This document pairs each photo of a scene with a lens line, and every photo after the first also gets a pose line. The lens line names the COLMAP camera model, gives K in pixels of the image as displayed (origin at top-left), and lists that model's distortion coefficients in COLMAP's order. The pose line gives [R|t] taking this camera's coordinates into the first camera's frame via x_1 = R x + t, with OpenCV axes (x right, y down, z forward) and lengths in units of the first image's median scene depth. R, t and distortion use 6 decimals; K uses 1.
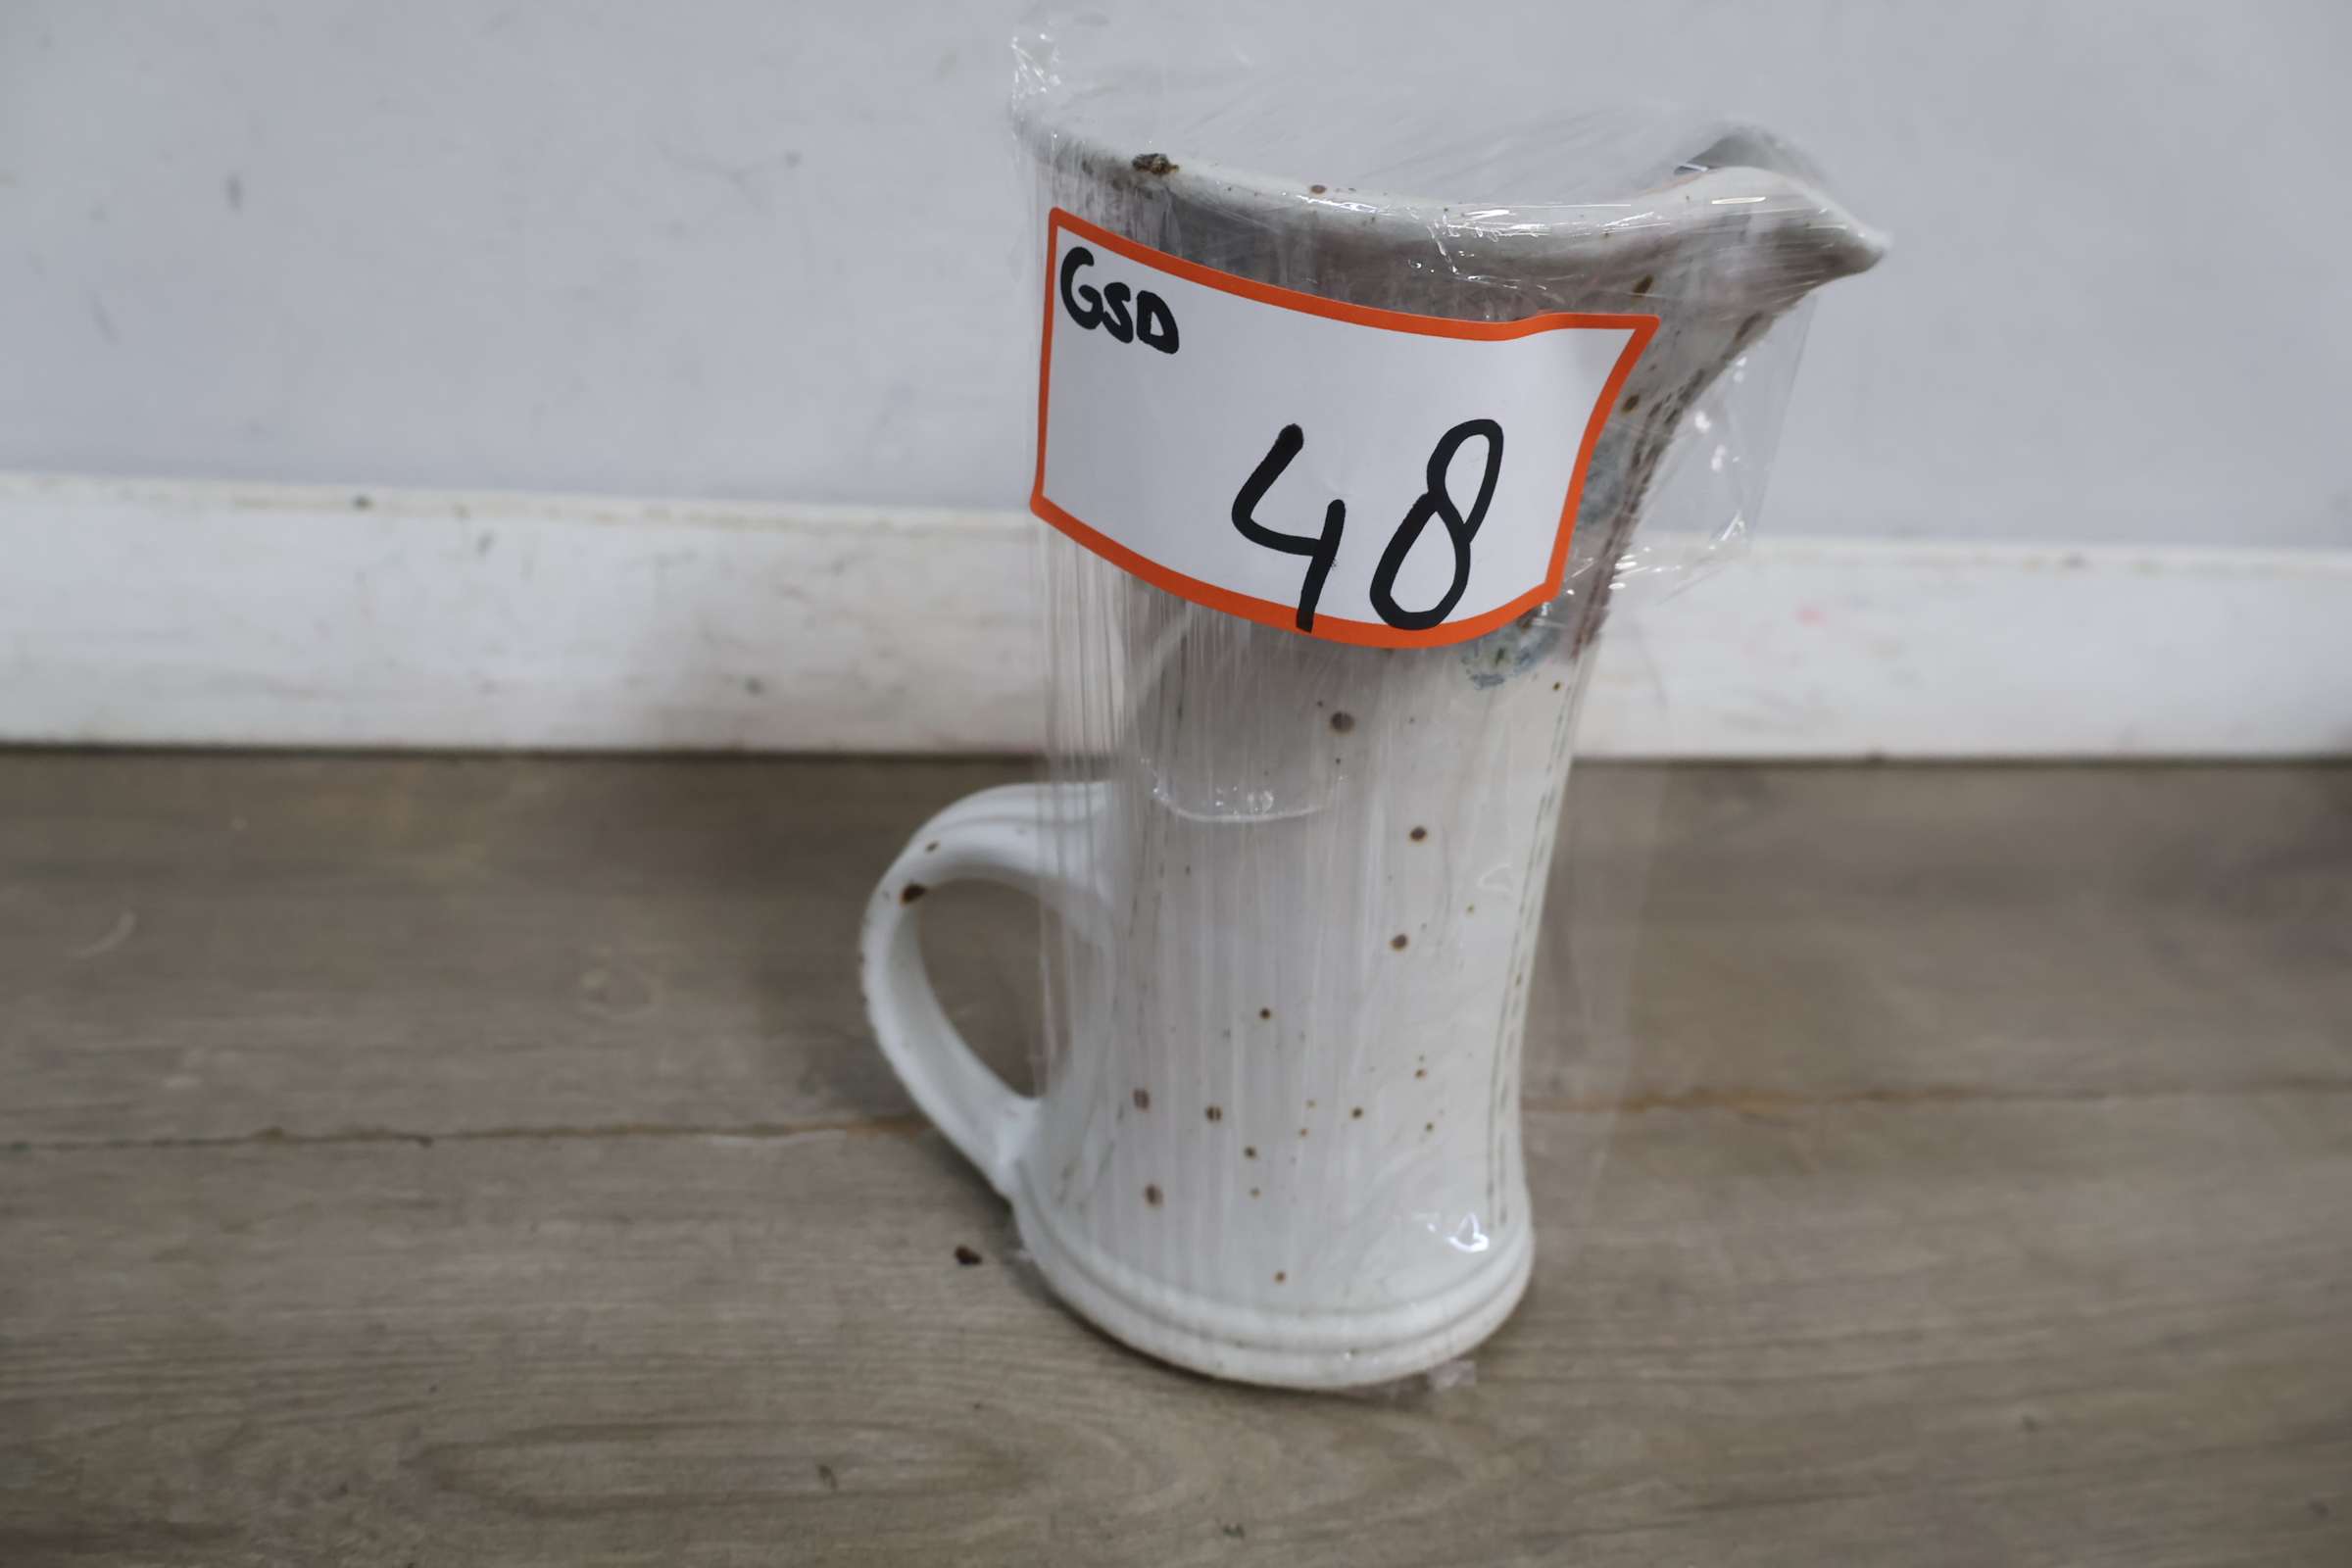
lens RADIAL K [[2090.5, 0, 1176.0], [0, 2090.5, 784.0], [0, 0, 1]] dist [0.005831, 0.003745]
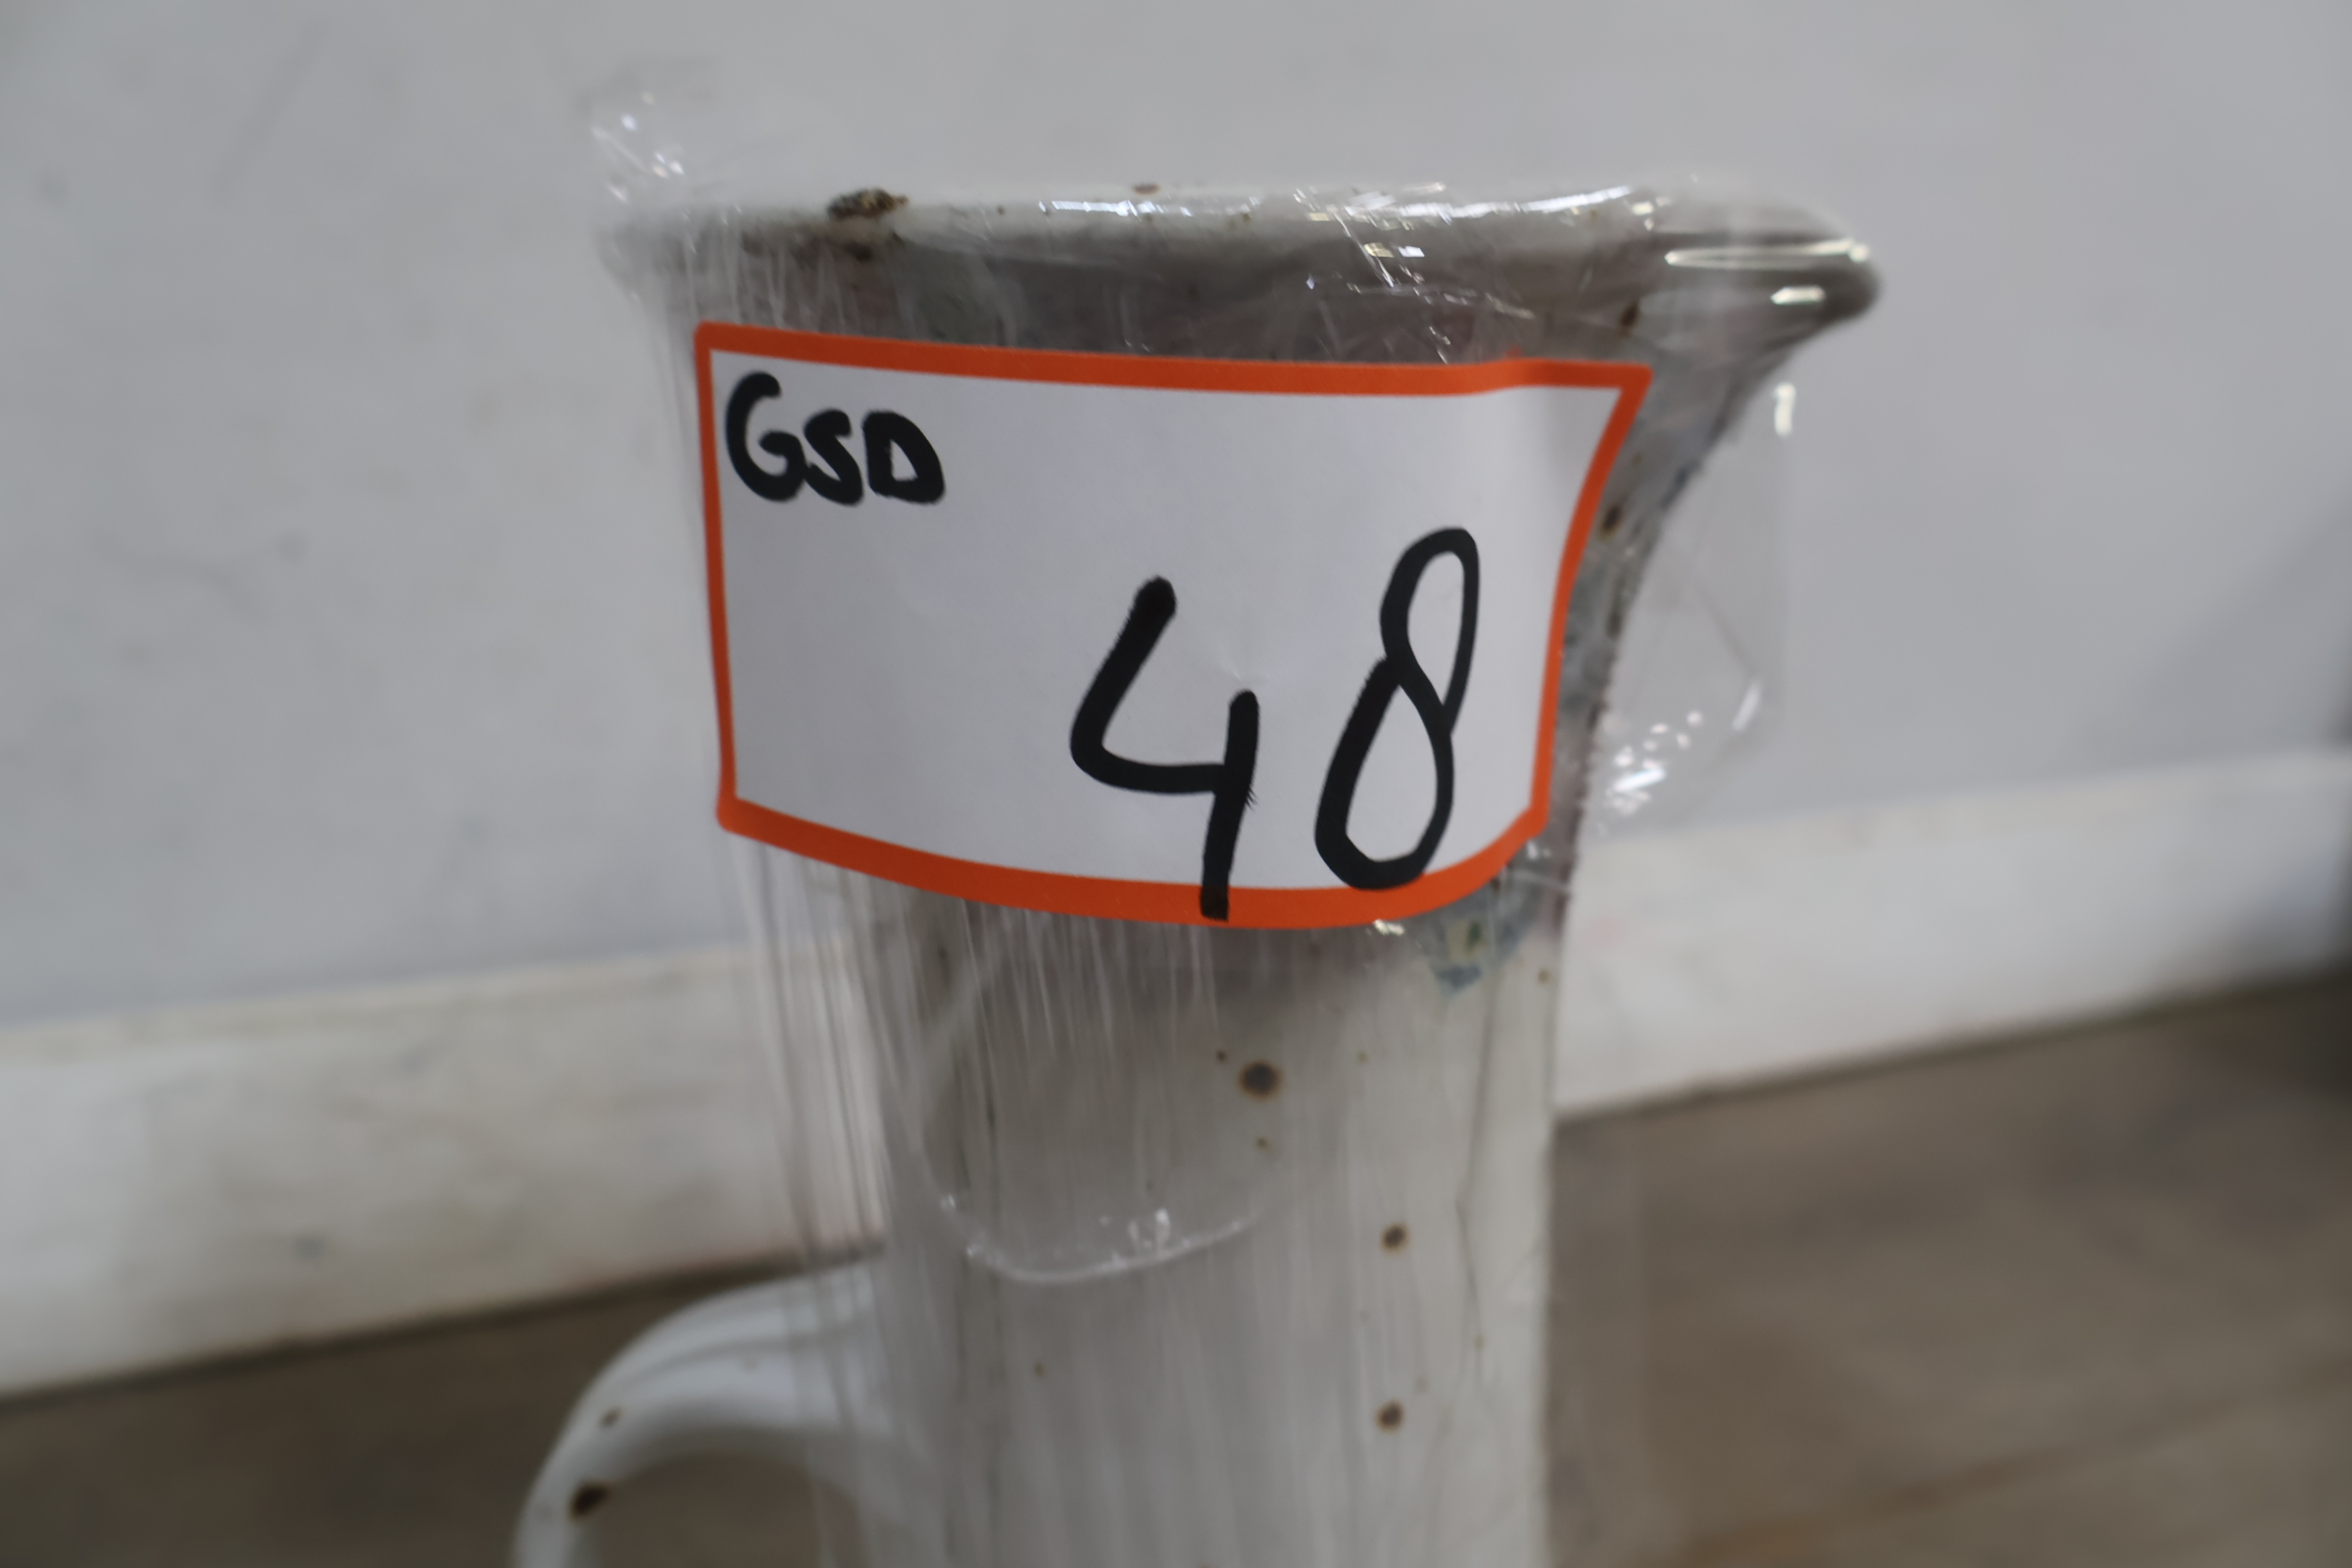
lens RADIAL K [[2090.5, 0, 1176.0], [0, 2090.5, 784.0], [0, 0, 1]] dist [0.005831, 0.003745]
pose [[0.967804, -0.145630, 0.205297, -0.068427], [0.188762, 0.959473, -0.209239, 0.013768], [-0.166505, 0.241255, 0.956071, 0.407541]]
